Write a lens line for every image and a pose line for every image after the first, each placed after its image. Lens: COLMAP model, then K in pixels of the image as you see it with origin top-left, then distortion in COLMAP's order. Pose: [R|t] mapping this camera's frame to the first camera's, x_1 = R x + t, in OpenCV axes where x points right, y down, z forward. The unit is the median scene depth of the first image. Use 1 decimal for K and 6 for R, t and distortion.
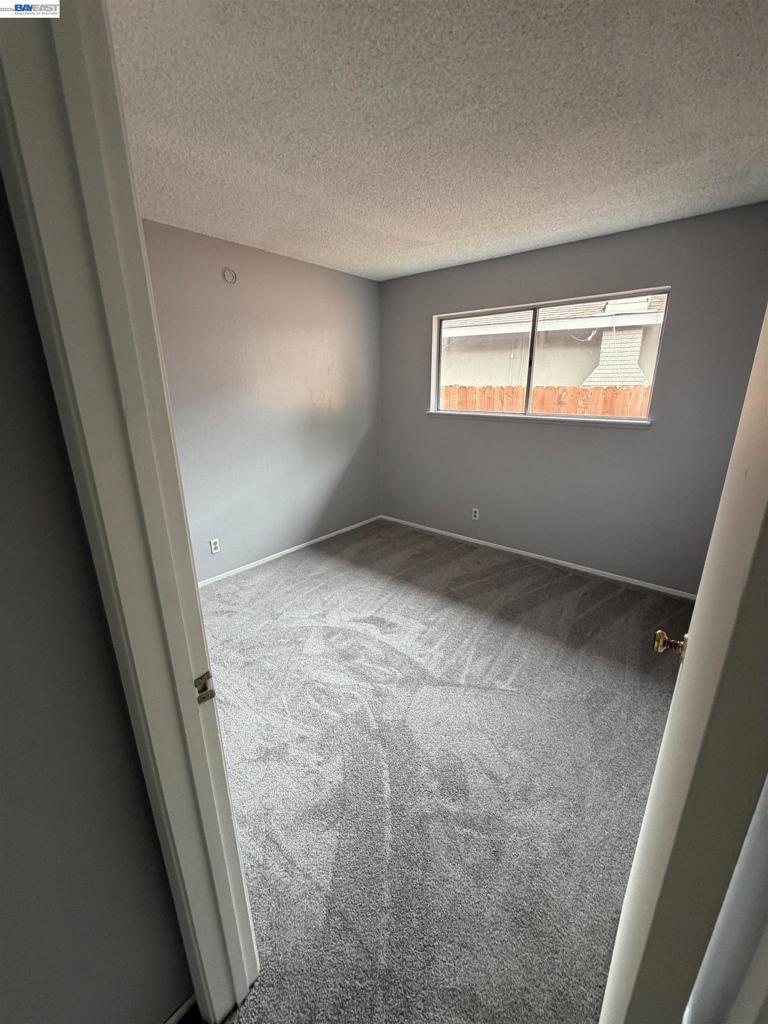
lens RADIAL K [[409.9, 0, 384.8], [0, 409.9, 511.2], [0, 0, 1]] dist [-0.001618, 0.000327]
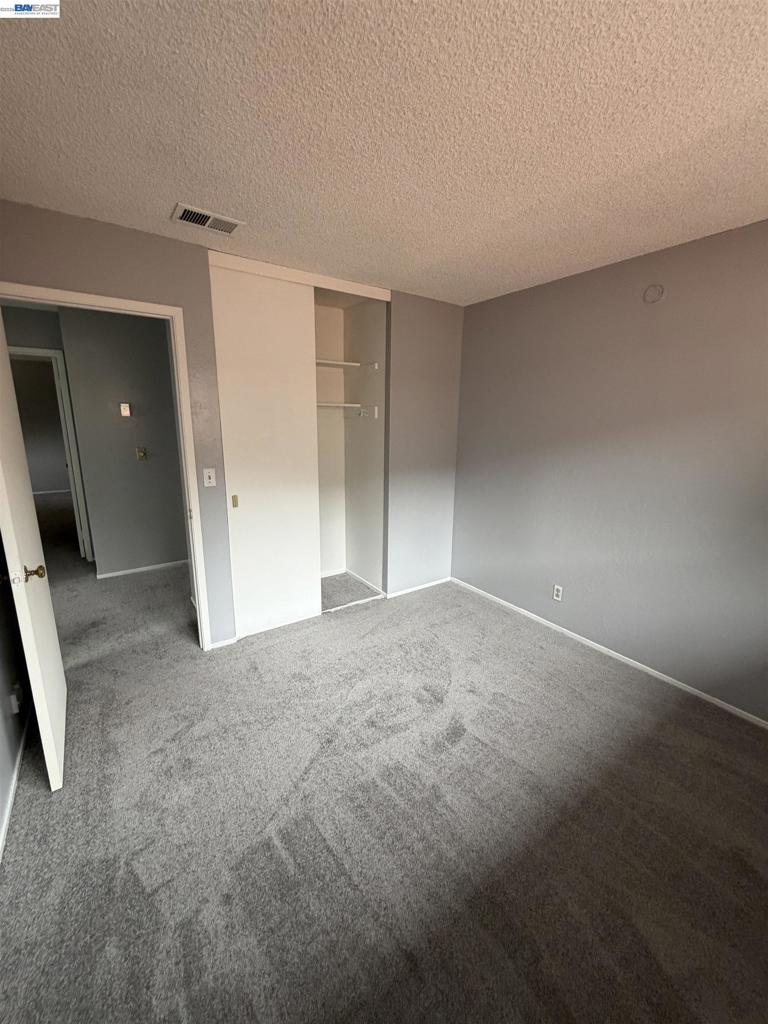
lens RADIAL K [[409.9, 0, 384.1], [0, 409.9, 507.9], [0, 0, 1]] dist [-0.001618, 0.000327]
pose [[-0.269268, 0.212130, -0.939412, 0.619100], [-0.299205, 0.908743, 0.290967, -0.284889], [0.915407, 0.359425, -0.181226, 0.851121]]
